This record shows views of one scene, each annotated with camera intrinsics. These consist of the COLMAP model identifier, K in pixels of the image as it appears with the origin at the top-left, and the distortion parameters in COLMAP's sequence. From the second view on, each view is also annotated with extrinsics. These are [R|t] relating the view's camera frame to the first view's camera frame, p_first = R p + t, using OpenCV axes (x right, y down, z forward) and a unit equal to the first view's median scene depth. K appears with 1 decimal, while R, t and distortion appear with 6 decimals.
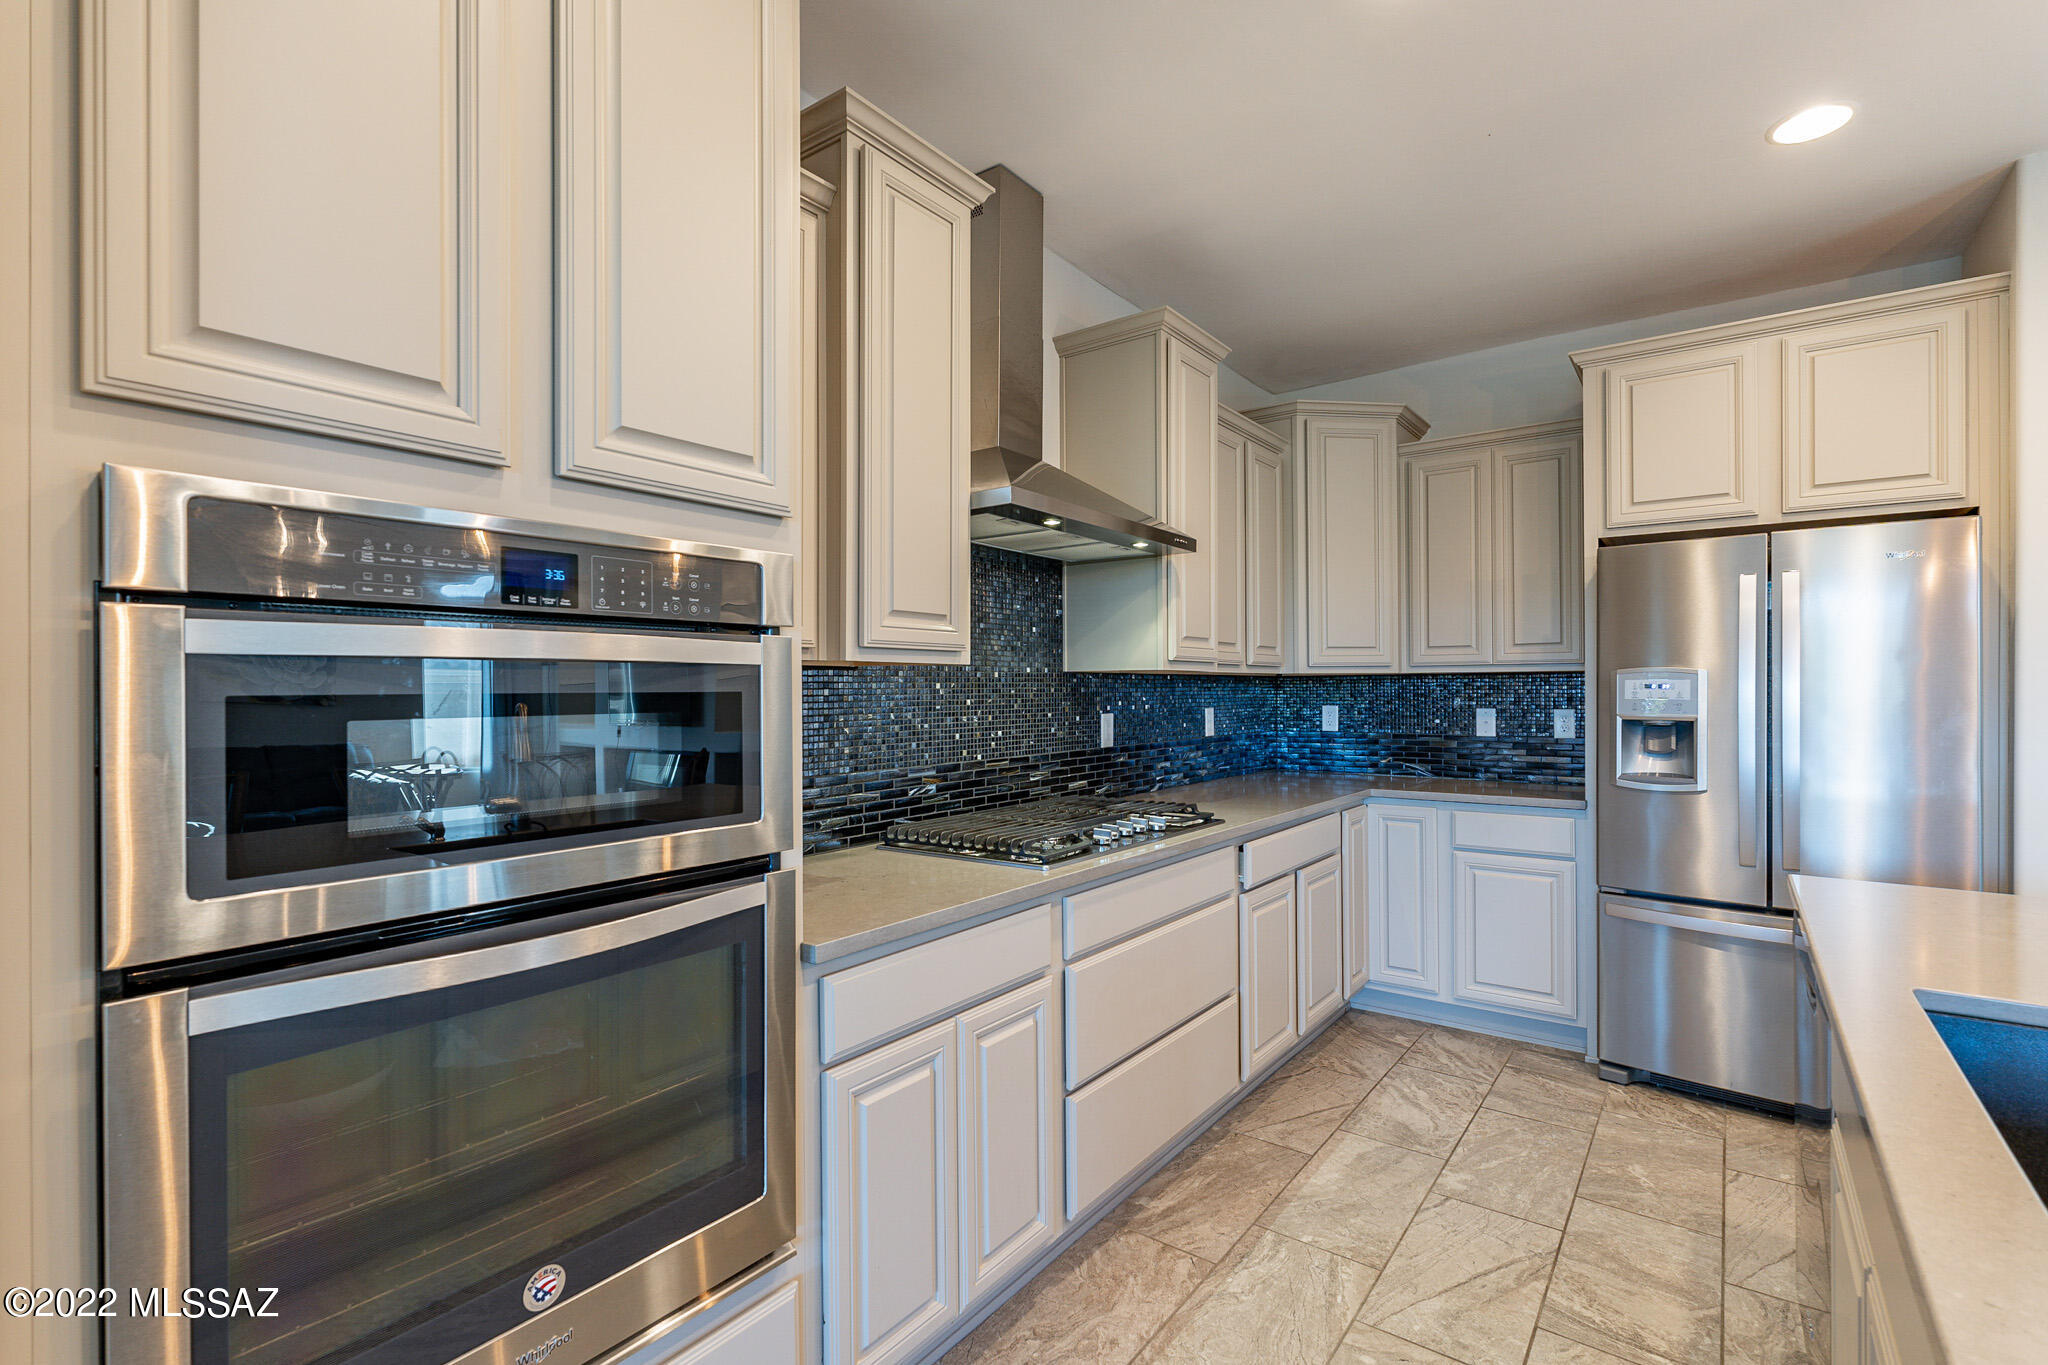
lens RADIAL K [[970.3, 0, 1016.6], [0, 970.3, 686.3], [0, 0, 1]] dist [-0.003742, -0.000308]
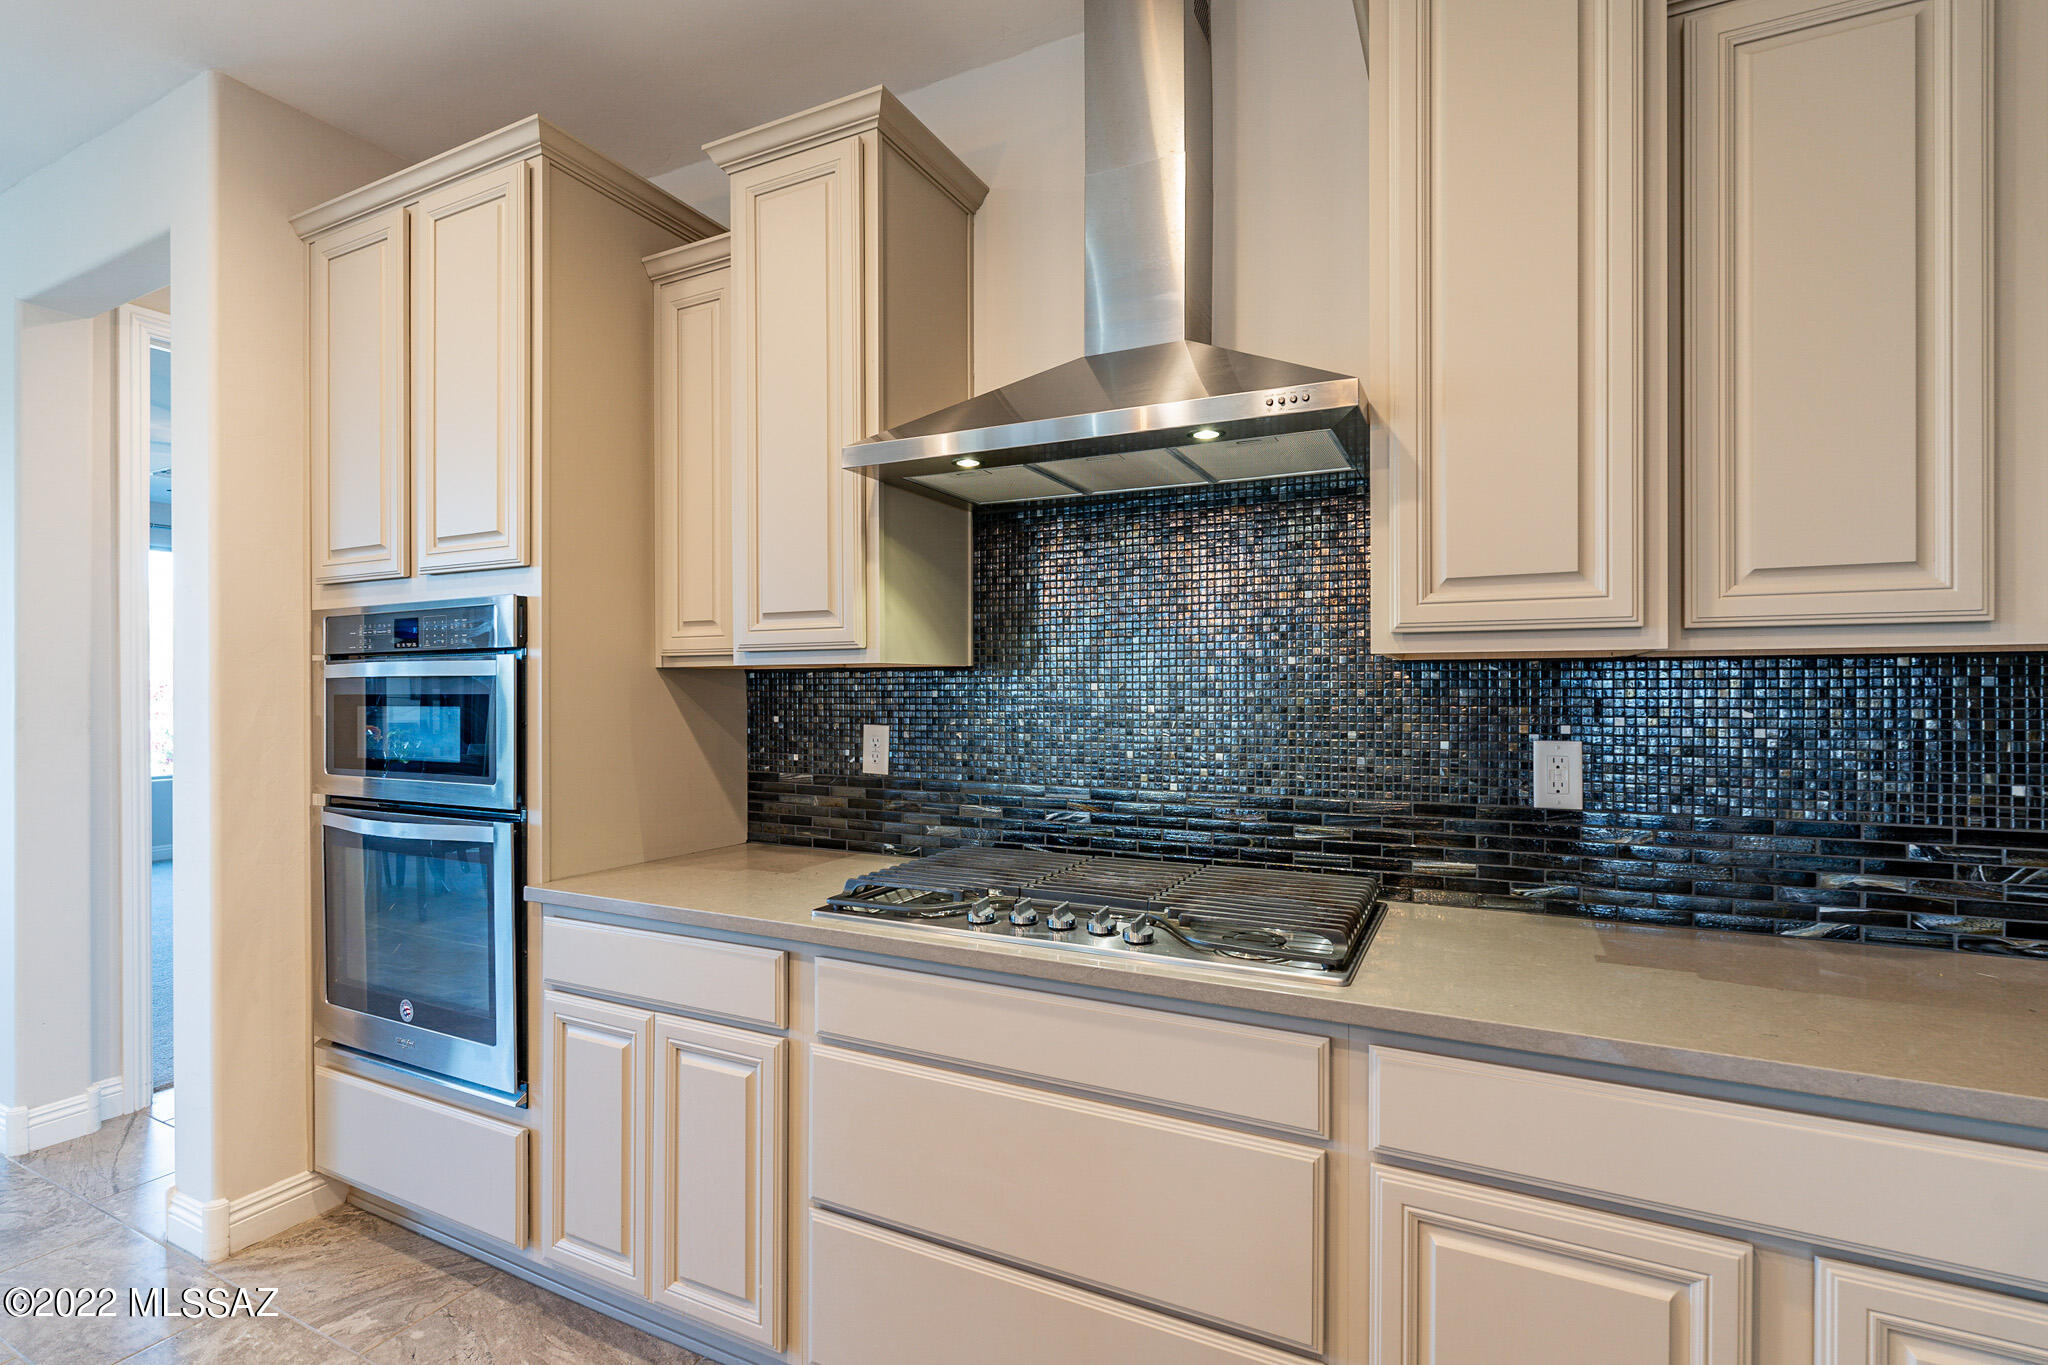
lens RADIAL K [[970.3, 0, 1011.6], [0, 970.3, 687.3], [0, 0, 1]] dist [-0.003742, -0.000308]
pose [[0.158134, 0.003820, -0.987410, 0.720561], [0.005589, 0.999973, 0.004764, -0.004483], [0.987402, -0.006272, 0.158108, 0.865484]]
